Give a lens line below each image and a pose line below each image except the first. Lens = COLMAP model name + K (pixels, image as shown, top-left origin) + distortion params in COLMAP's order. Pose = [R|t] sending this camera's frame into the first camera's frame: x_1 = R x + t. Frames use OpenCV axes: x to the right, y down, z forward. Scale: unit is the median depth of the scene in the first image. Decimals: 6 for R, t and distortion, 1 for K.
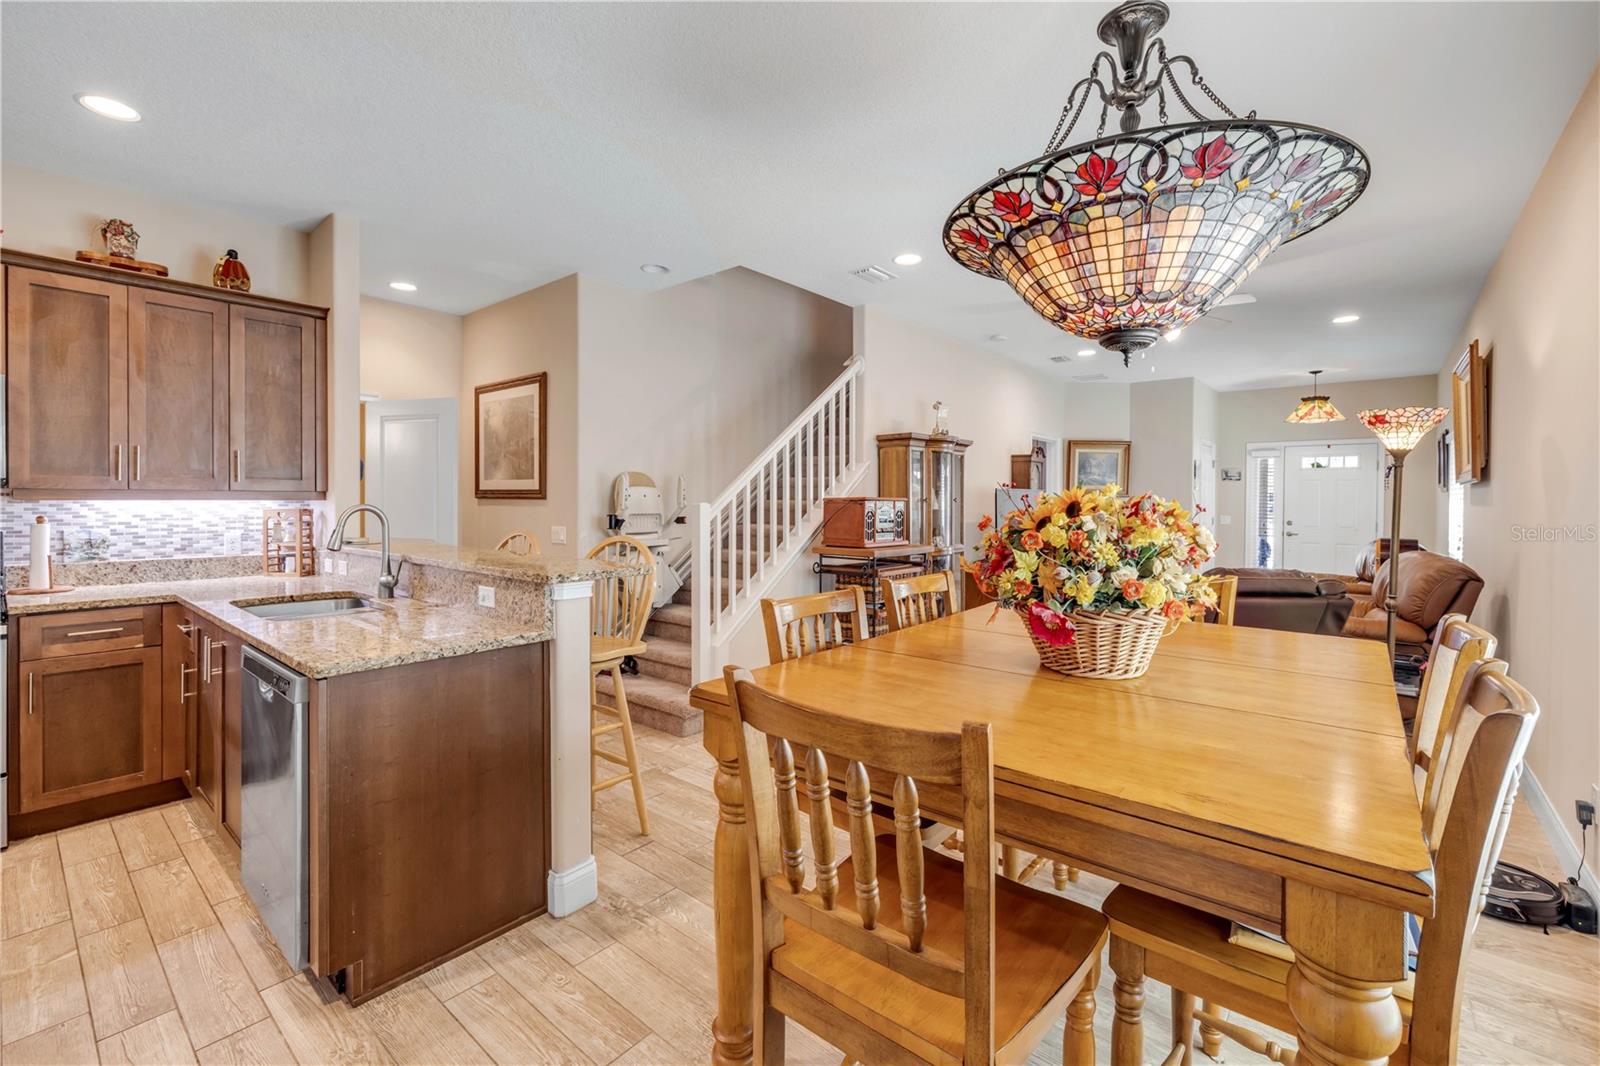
lens RADIAL K [[683.9, 0, 791.8], [0, 683.9, 507.6], [0, 0, 1]] dist [0.000105, 0.000101]
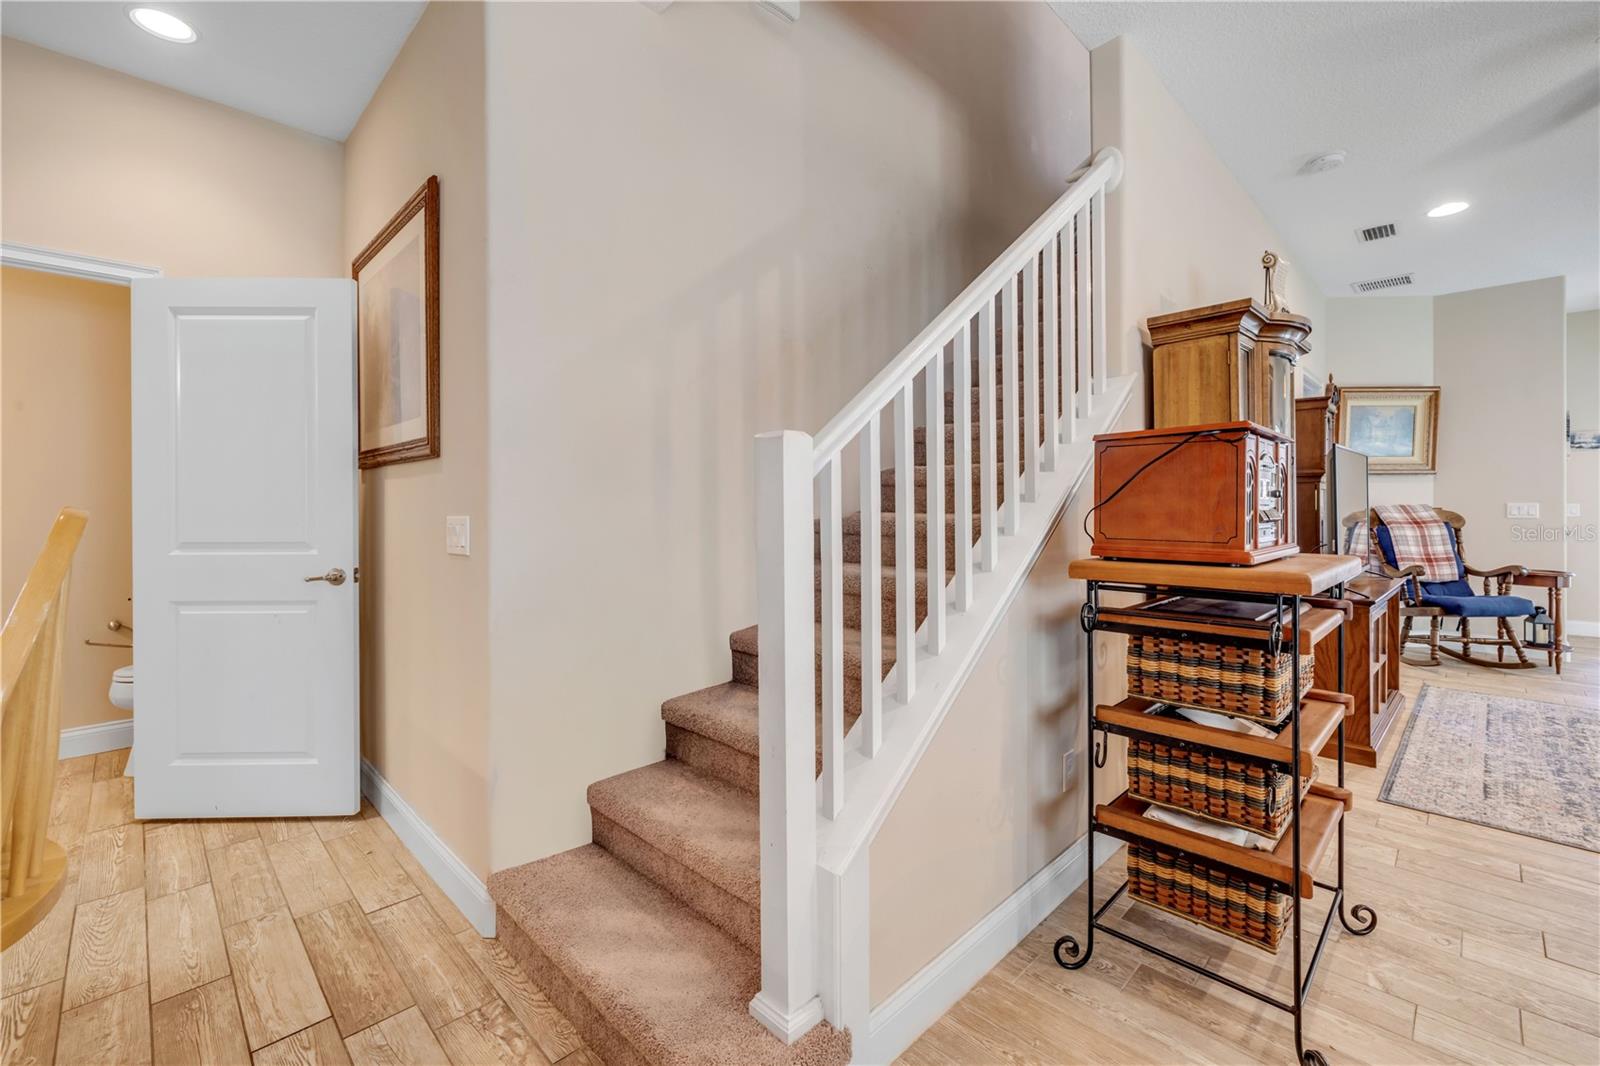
lens RADIAL K [[683.9, 0, 791.8], [0, 683.9, 507.6], [0, 0, 1]] dist [0.000105, 0.000101]
pose [[0.995390, -0.011080, -0.095266, -0.082222], [0.010354, 0.999914, -0.008109, 0.026906], [0.095347, 0.007086, 0.995419, 0.566576]]
